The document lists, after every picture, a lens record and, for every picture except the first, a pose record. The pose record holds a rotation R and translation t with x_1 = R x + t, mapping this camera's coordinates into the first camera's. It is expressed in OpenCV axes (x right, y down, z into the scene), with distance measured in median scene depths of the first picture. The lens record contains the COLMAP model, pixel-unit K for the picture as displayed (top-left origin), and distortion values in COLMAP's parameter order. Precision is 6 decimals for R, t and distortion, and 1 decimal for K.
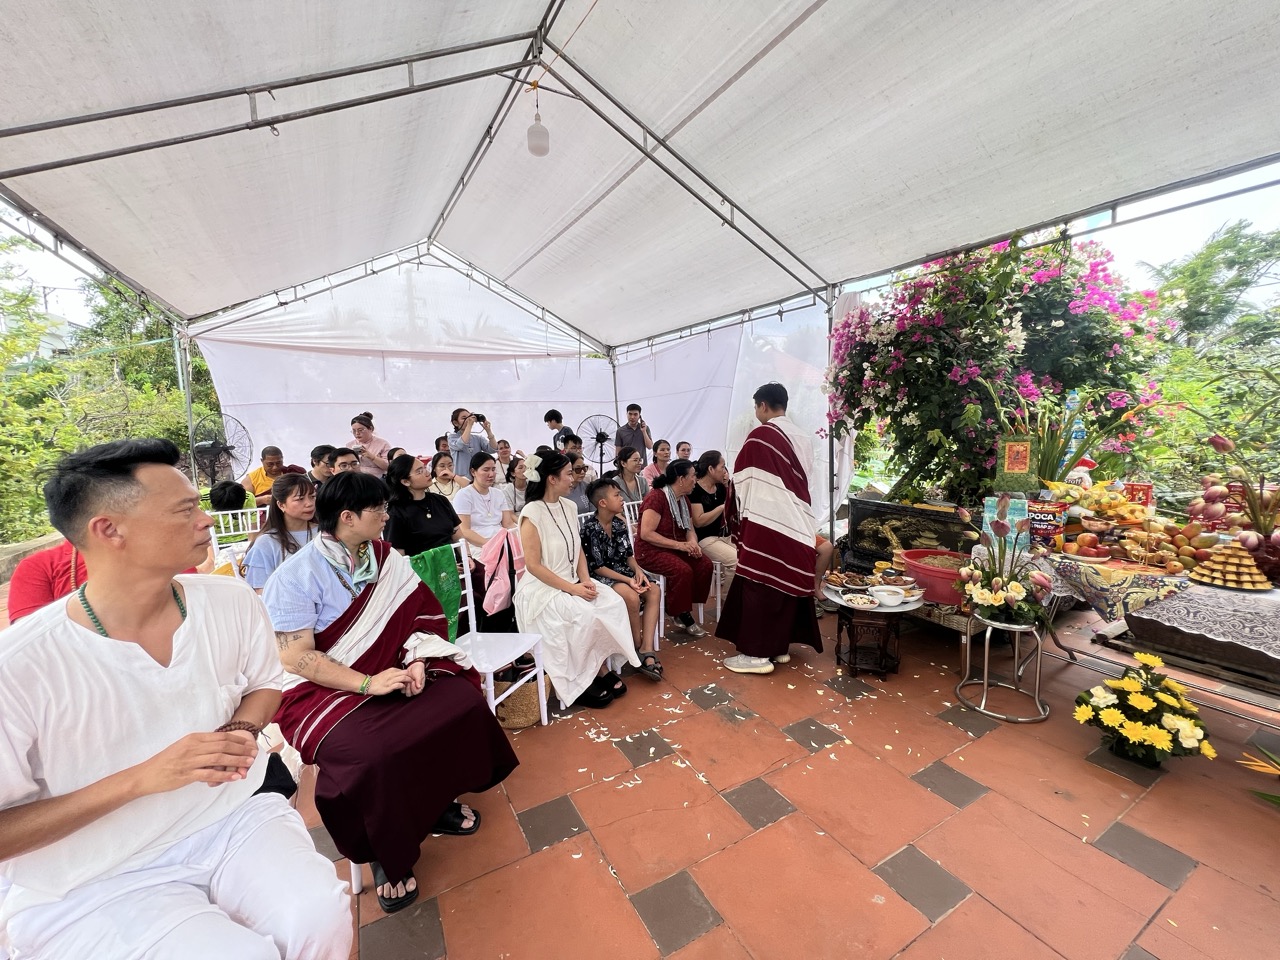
lens RADIAL K [[516.1, 0, 641.4], [0, 516.1, 478.6], [0, 0, 1]] dist [0.000158, 0.000446]
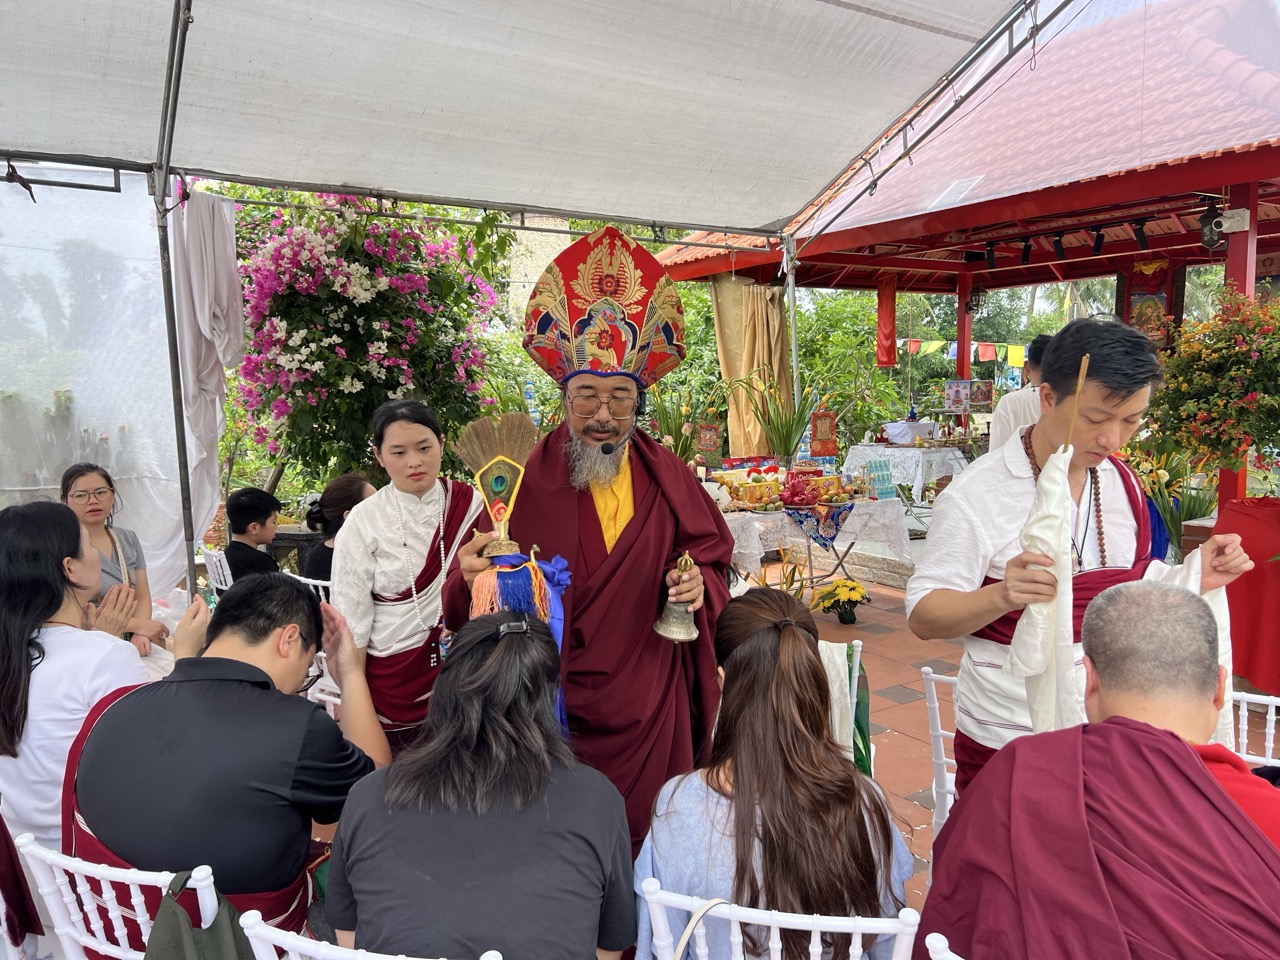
lens RADIAL K [[968.7, 0, 642.3], [0, 968.7, 483.8], [0, 0, 1]] dist [0.044442, -0.041744]
pose [[-0.067342, -0.084711, 0.994127, -1.011018], [0.117518, 0.988780, 0.092216, -0.104736], [-0.990785, 0.123038, -0.056631, 0.810555]]
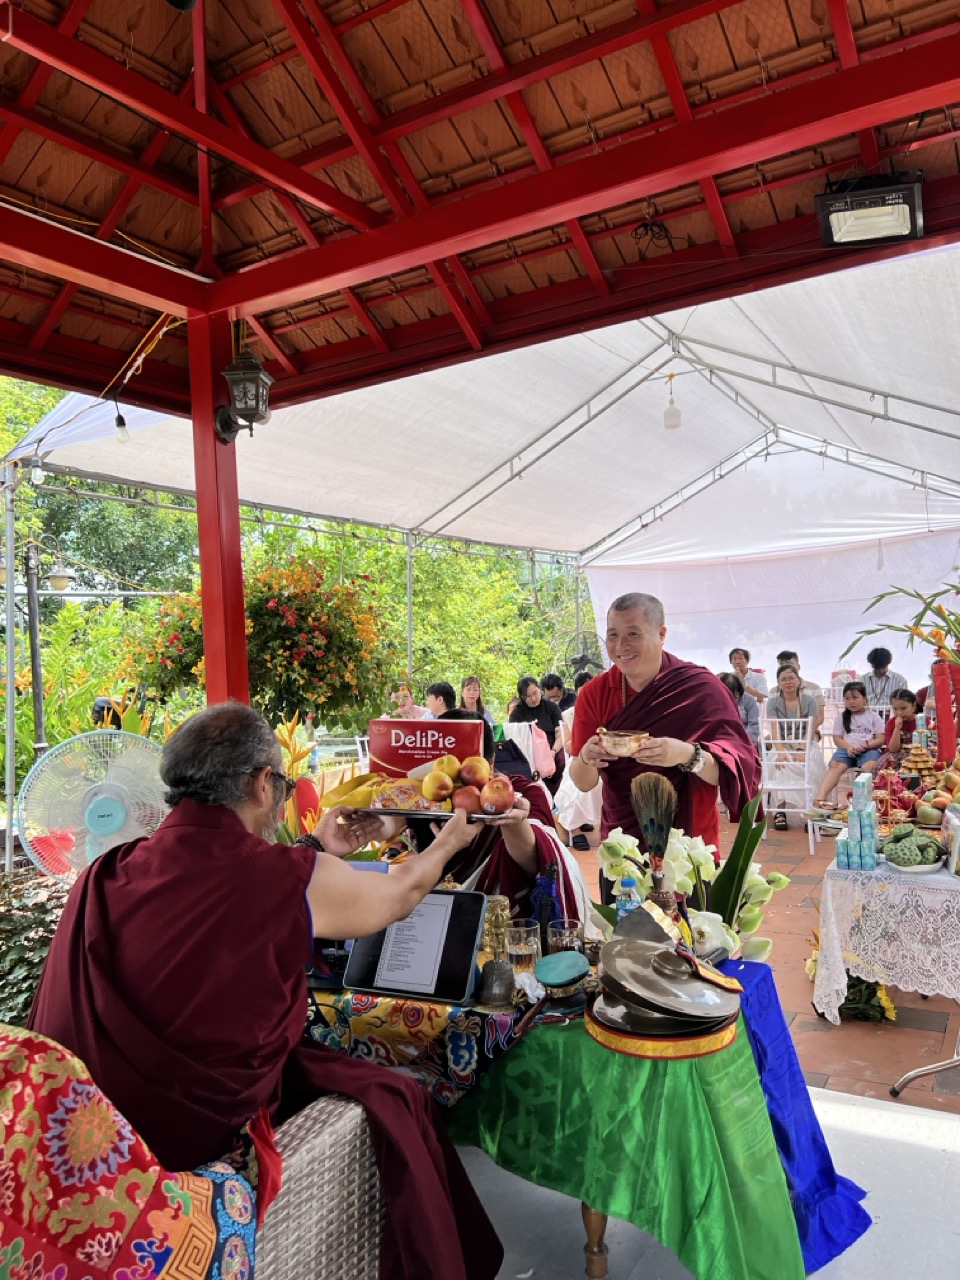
lens RADIAL K [[981.7, 0, 485.0], [0, 981.7, 636.1], [0, 0, 1]] dist [0.039955, -0.038945]
pose [[0.518955, -0.022009, -0.854518, 1.561200], [-0.040958, 0.997880, -0.050576, 0.009535], [0.853820, 0.061246, 0.516953, -0.578298]]
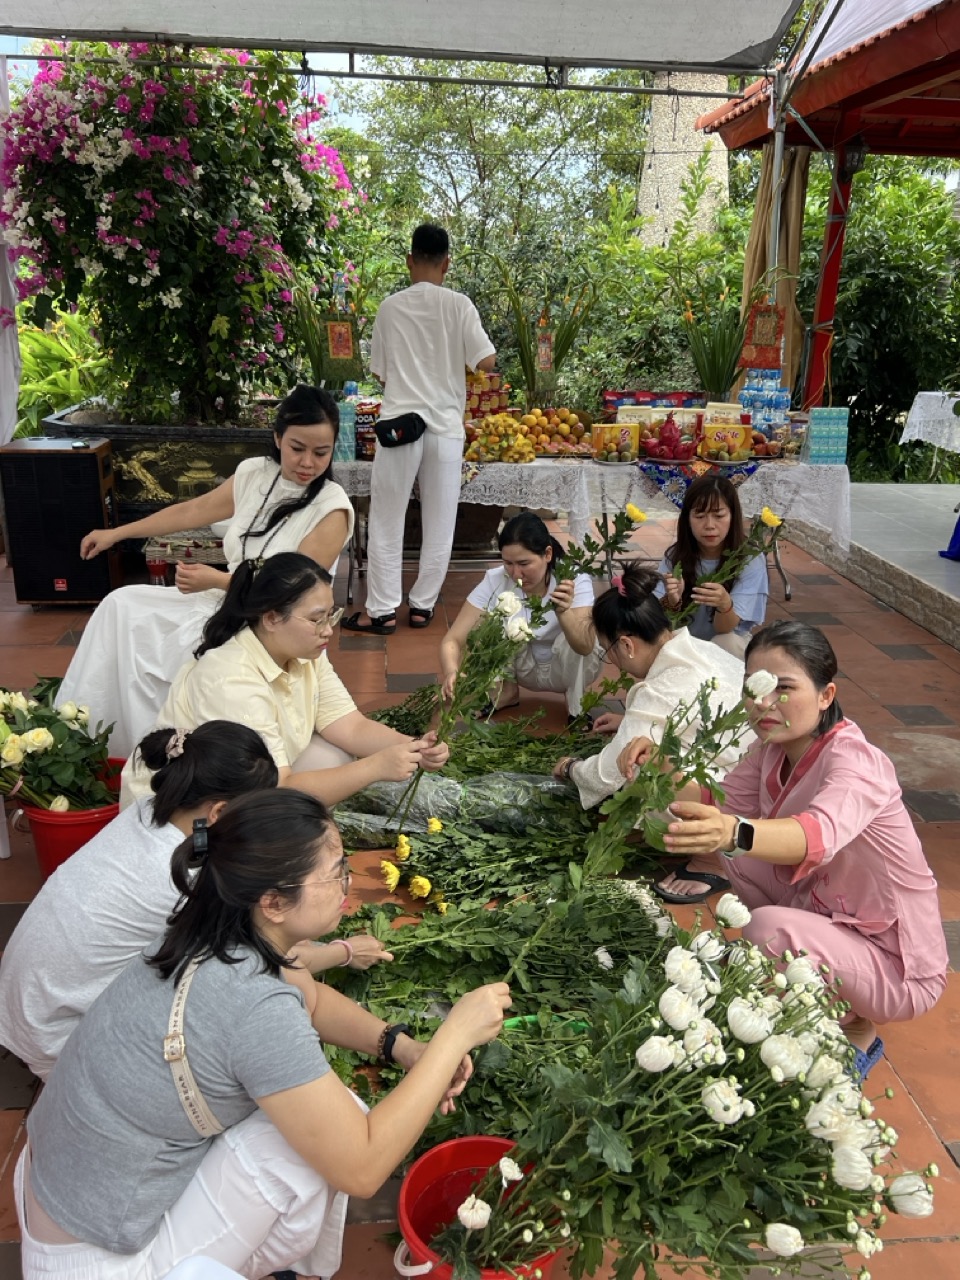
lens RADIAL K [[1036.4, 0, 475.1], [0, 1036.4, 632.0], [0, 0, 1]] dist [0.069105, -0.078268]
pose [[0.408204, -0.256669, 0.876065, -0.699624], [0.059580, 0.965105, 0.254995, -0.017587], [-0.910945, -0.051894, 0.409252, 0.026420]]
